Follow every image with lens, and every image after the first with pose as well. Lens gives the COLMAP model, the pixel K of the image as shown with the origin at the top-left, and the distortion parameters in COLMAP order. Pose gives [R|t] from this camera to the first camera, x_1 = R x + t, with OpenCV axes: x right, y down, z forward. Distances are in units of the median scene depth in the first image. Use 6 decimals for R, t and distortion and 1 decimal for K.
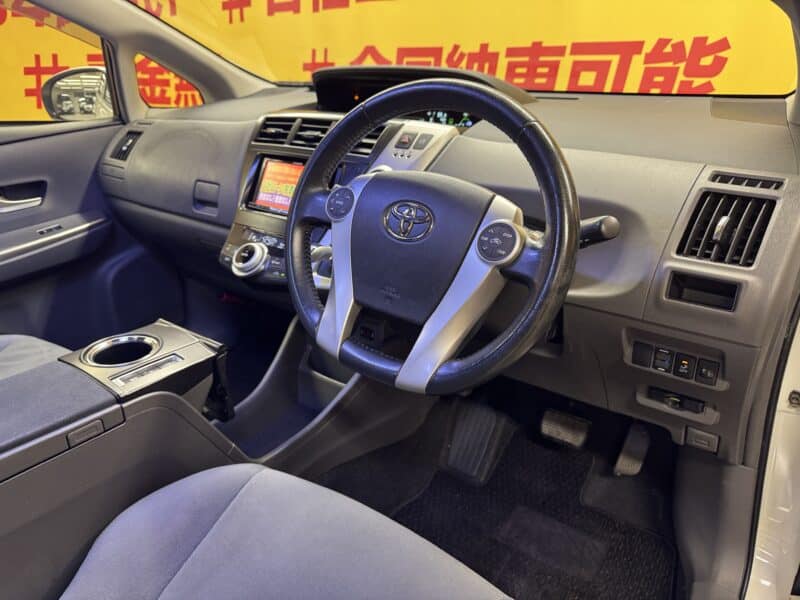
lens RADIAL K [[583.0, 0, 400.0], [0, 583.0, 300.0], [0, 0, 1]] dist [-0.008823, 0.000026]
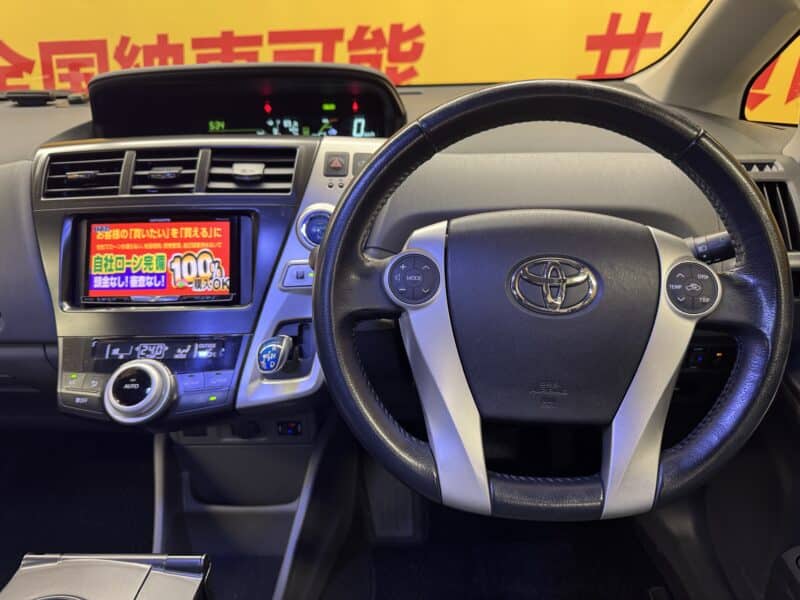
lens RADIAL K [[584.7, 0, 400.0], [0, 584.7, 300.0], [0, 0, 1]] dist [-0.012549, -0.008742]
pose [[0.814689, -0.249452, 0.523503, -0.143856], [0.242448, 0.966584, 0.083279, -0.063238], [-0.526783, 0.059076, 0.847944, 0.147034]]
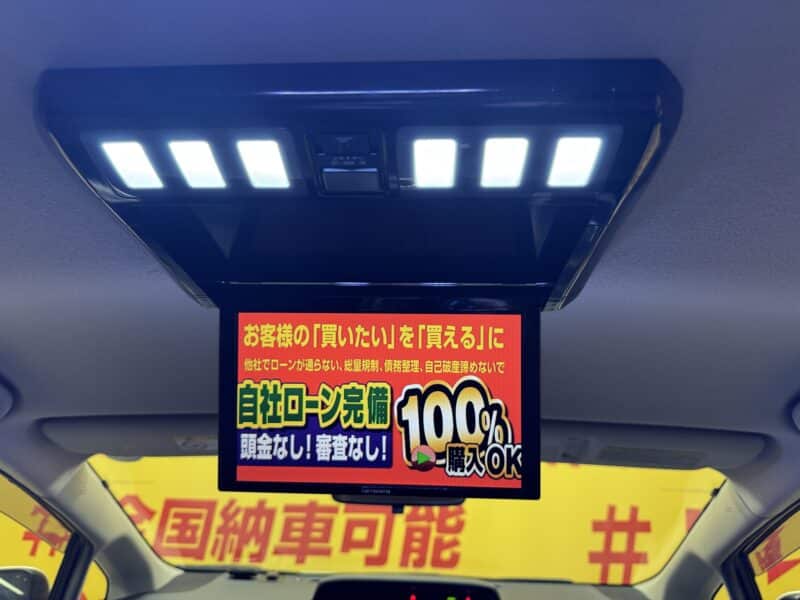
lens RADIAL K [[585.5, 0, 385.6], [0, 585.5, 300.6], [0, 0, 1]] dist [-0.030706, -0.001180]
pose [[0.827565, 0.187091, 0.529276, -0.402988], [0.185675, 0.798540, -0.572589, -0.080740], [-0.529775, 0.572128, 0.626106, -0.048865]]
